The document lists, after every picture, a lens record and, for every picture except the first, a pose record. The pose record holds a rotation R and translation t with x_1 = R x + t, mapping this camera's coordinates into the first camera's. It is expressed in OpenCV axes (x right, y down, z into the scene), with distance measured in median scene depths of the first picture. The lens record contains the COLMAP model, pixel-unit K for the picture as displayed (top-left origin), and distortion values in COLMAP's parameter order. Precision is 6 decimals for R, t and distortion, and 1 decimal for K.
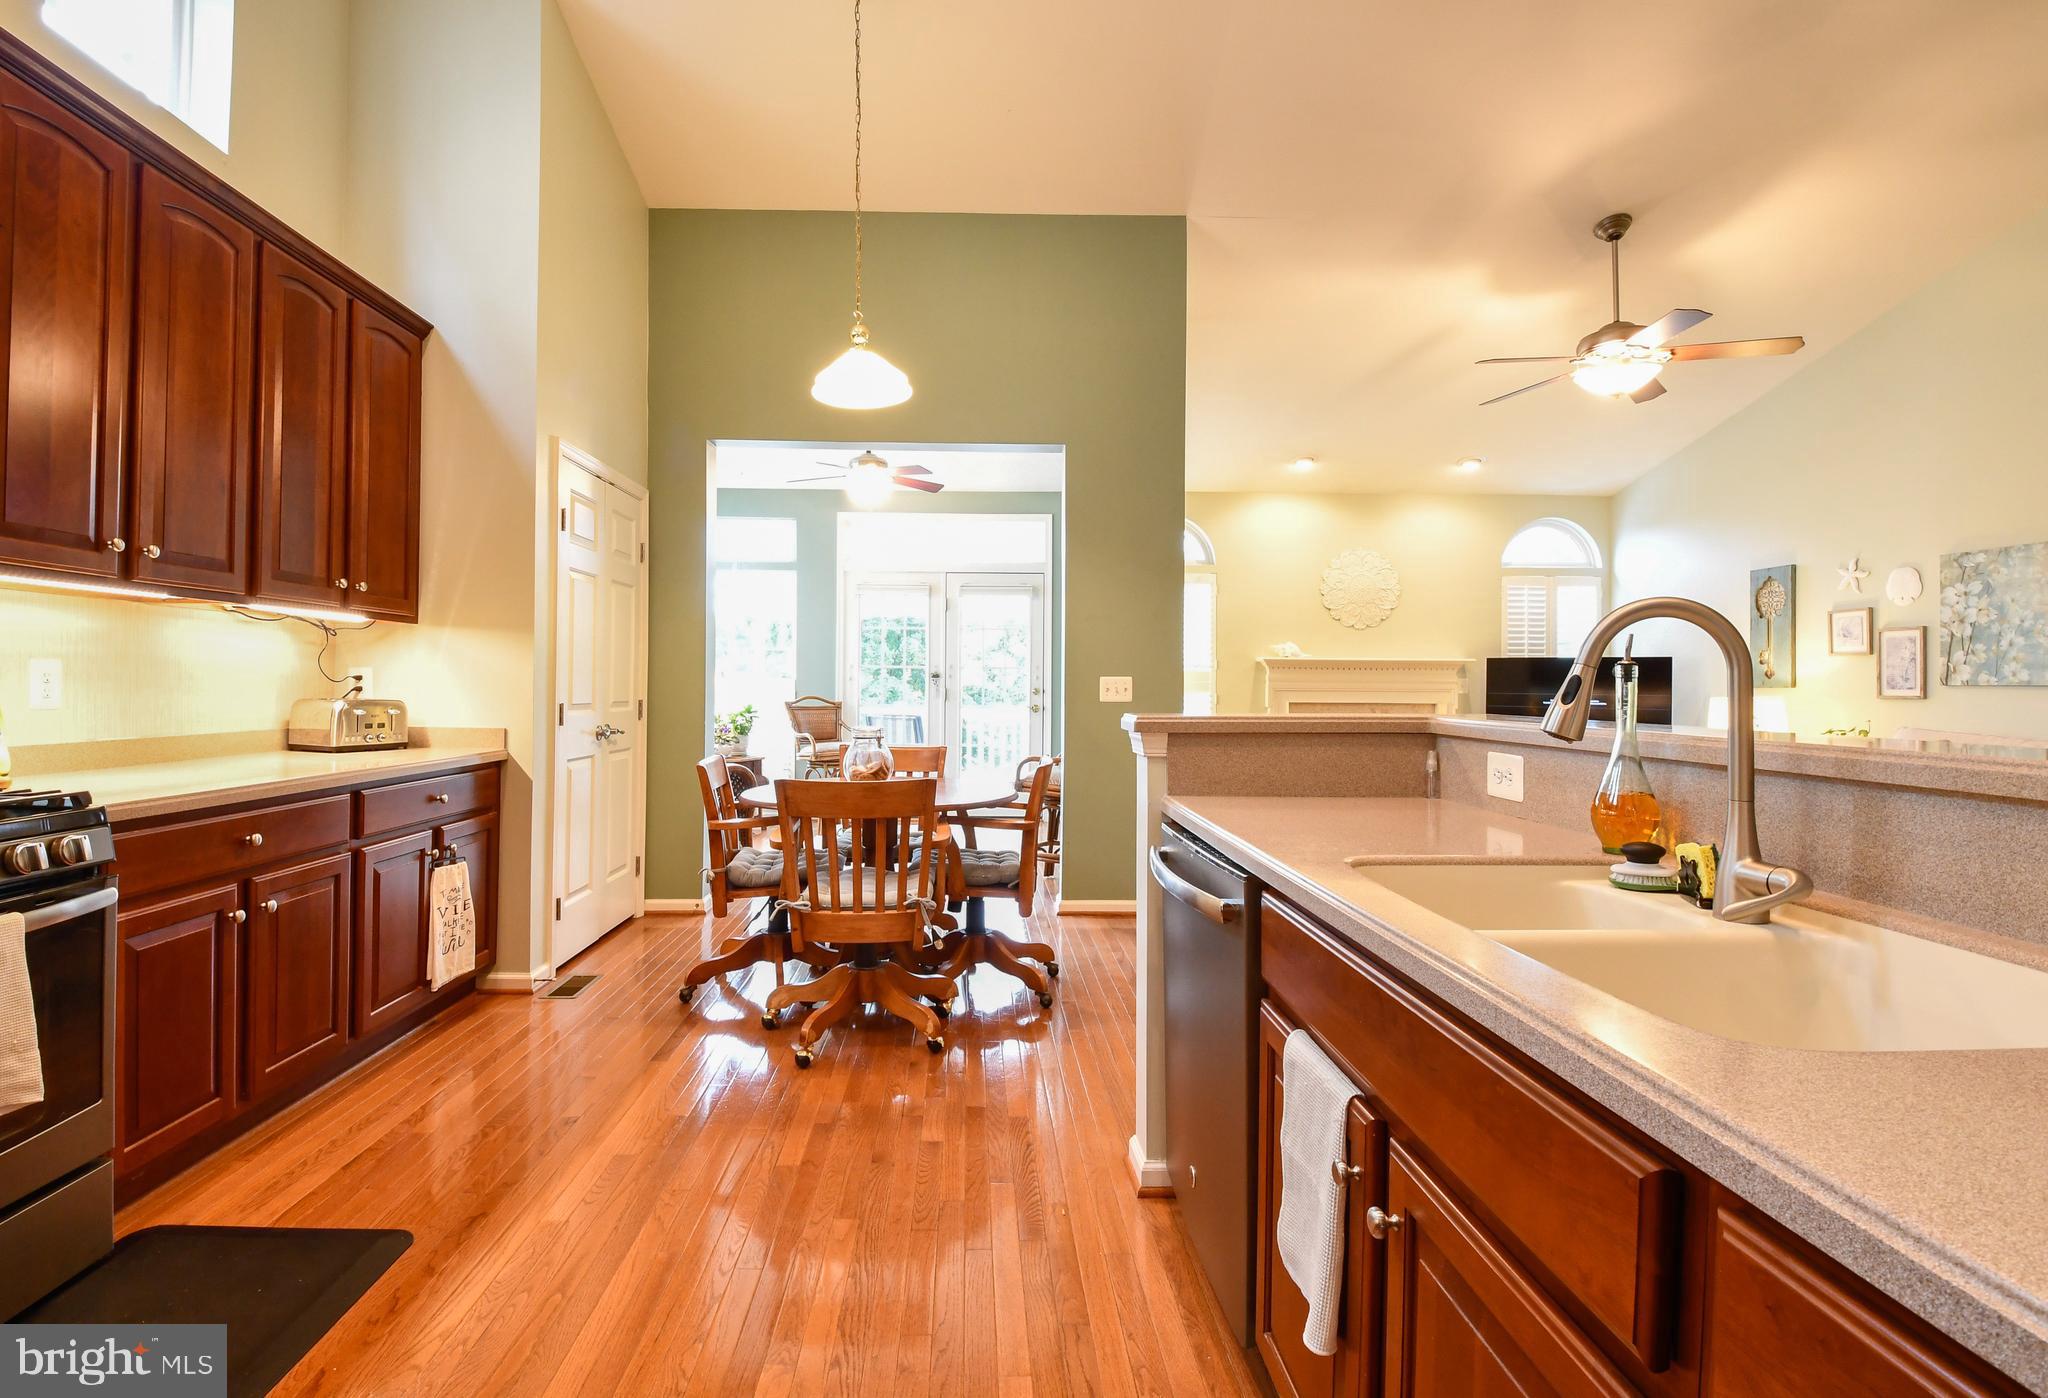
lens RADIAL K [[970.6, 0, 1021.1], [0, 970.6, 683.6], [0, 0, 1]] dist [0.022267, -0.012196]
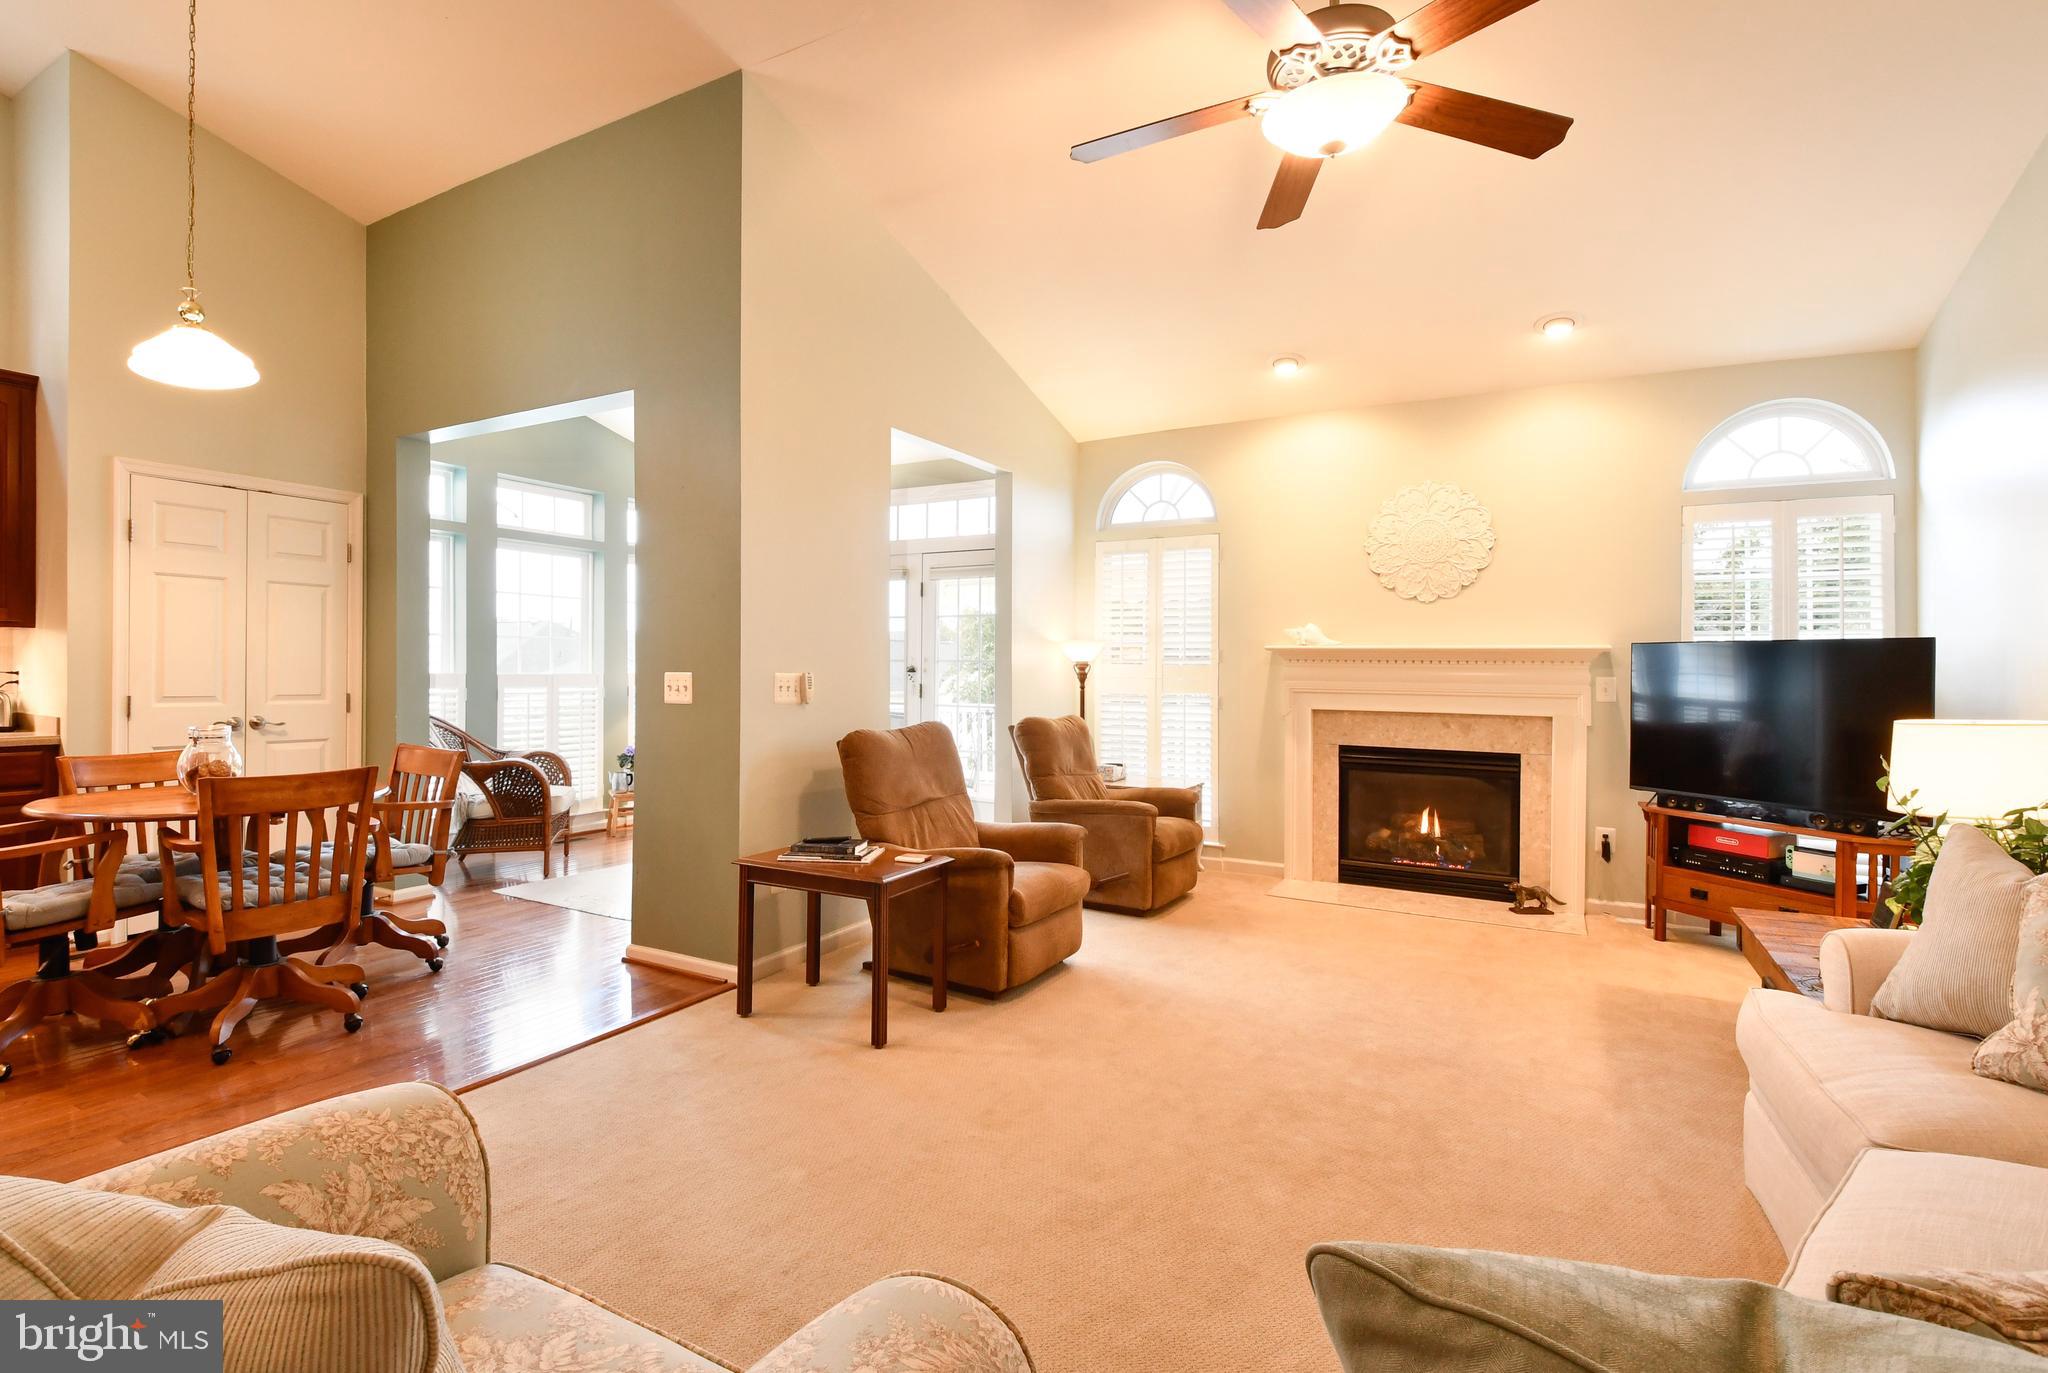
lens RADIAL K [[988.7, 0, 1029.8], [0, 988.7, 680.9], [0, 0, 1]] dist [-0.000252, -0.000600]
pose [[0.851597, 0.008374, -0.524130, 1.162943], [-0.005850, 0.999962, 0.006471, -0.011054], [0.524164, -0.002445, 0.851614, 0.677614]]
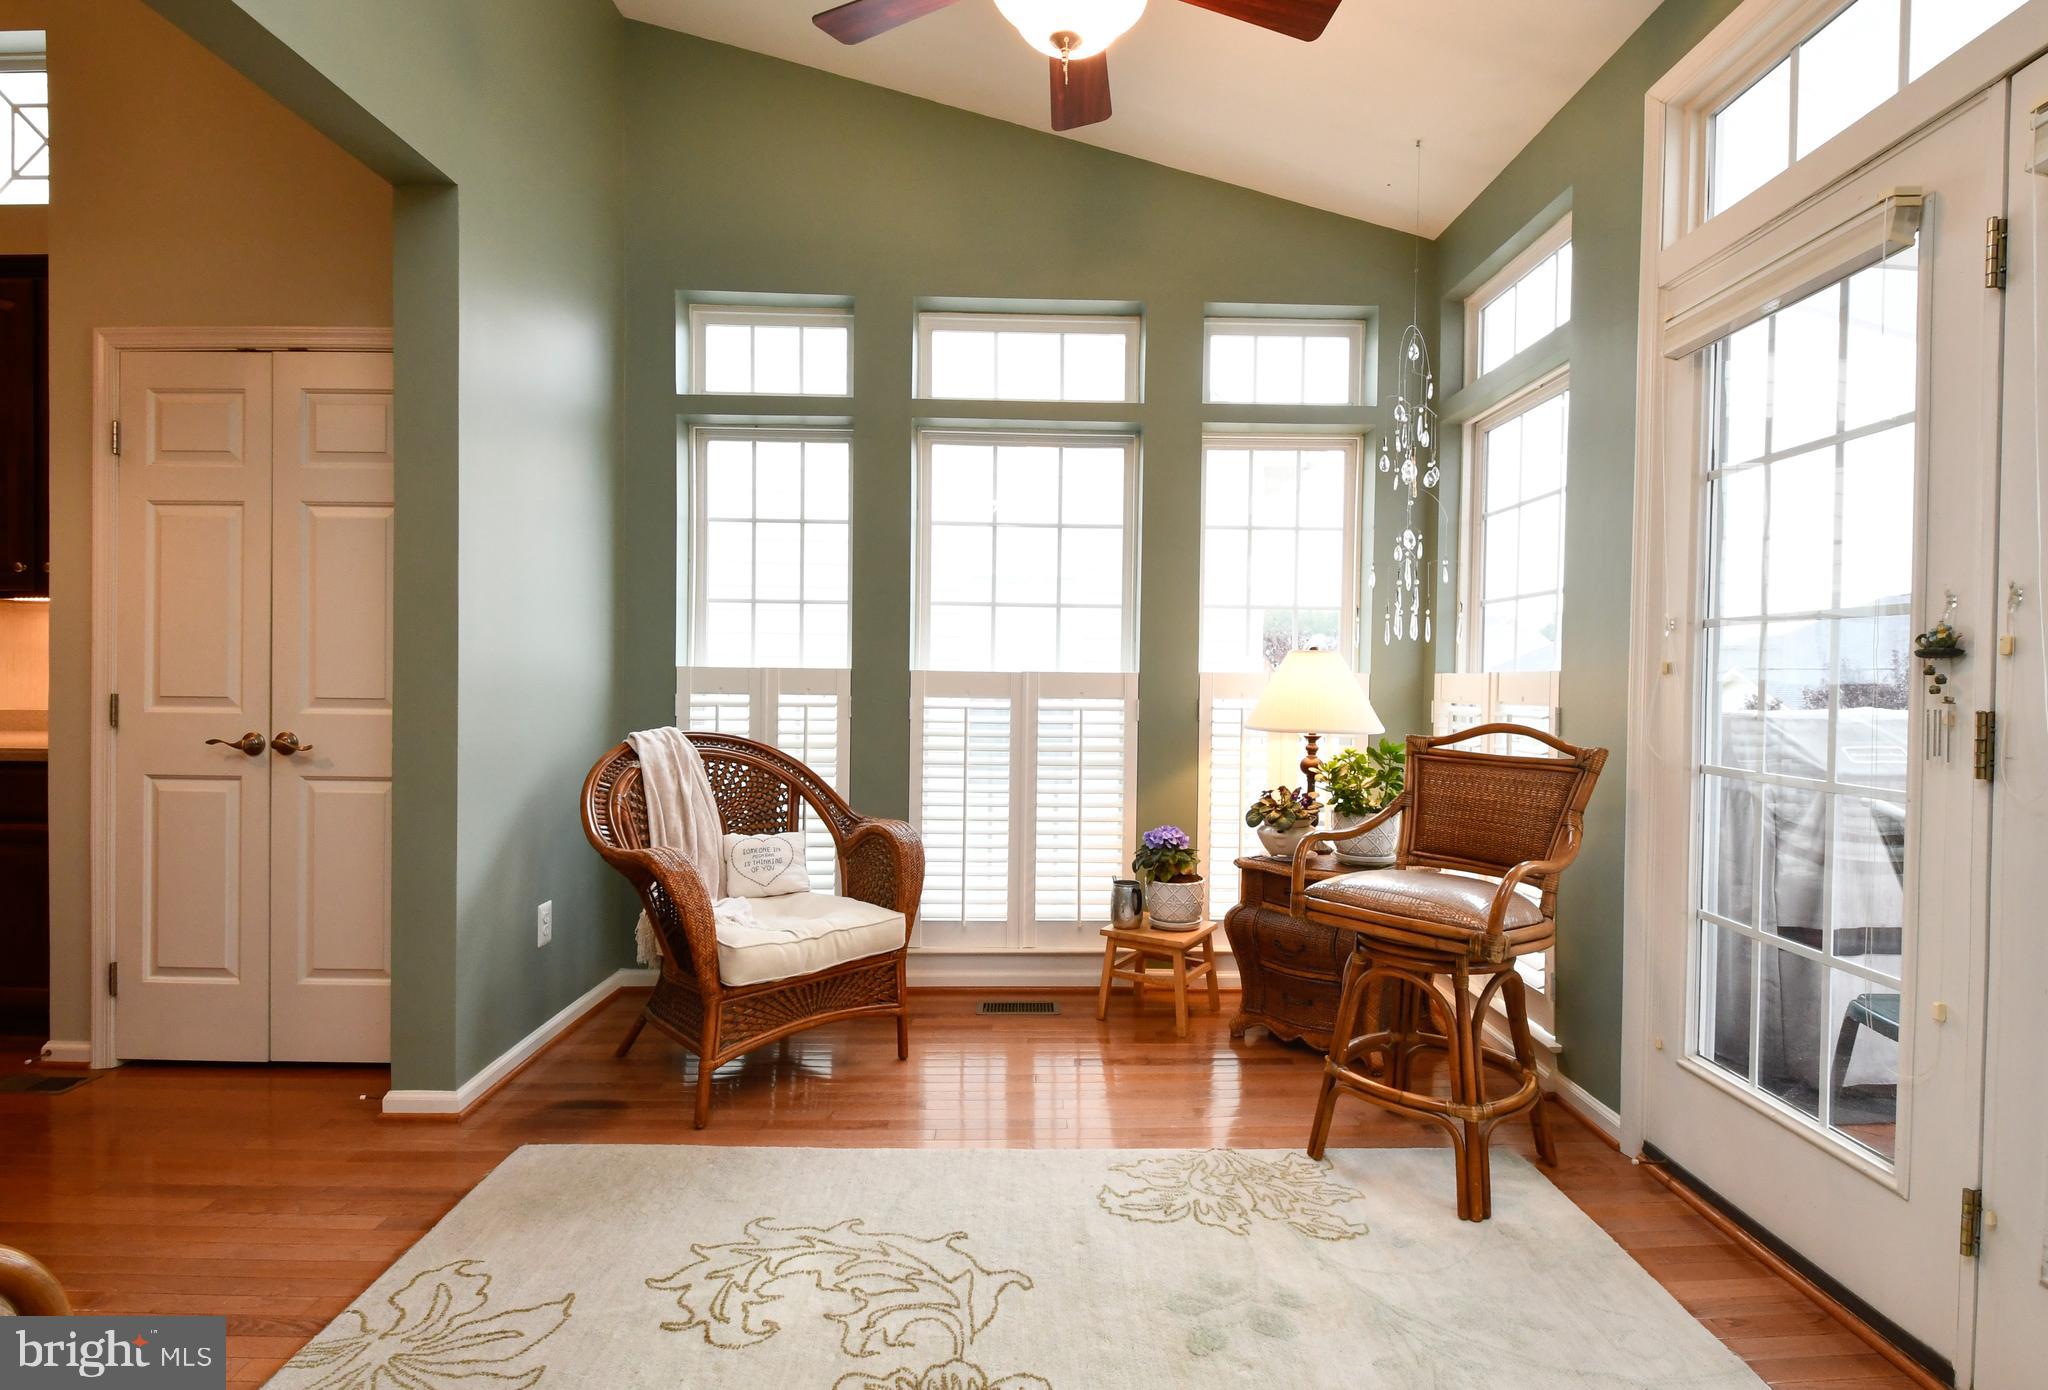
lens RADIAL K [[982.3, 0, 1011.4], [0, 982.3, 689.9], [0, 0, 1]] dist [-0.028675, -0.000127]
pose [[-0.016594, 0.011675, -0.999794, 0.256330], [-0.013916, 0.999832, 0.011906, 0.000953], [0.999765, 0.014110, -0.016429, 1.965883]]
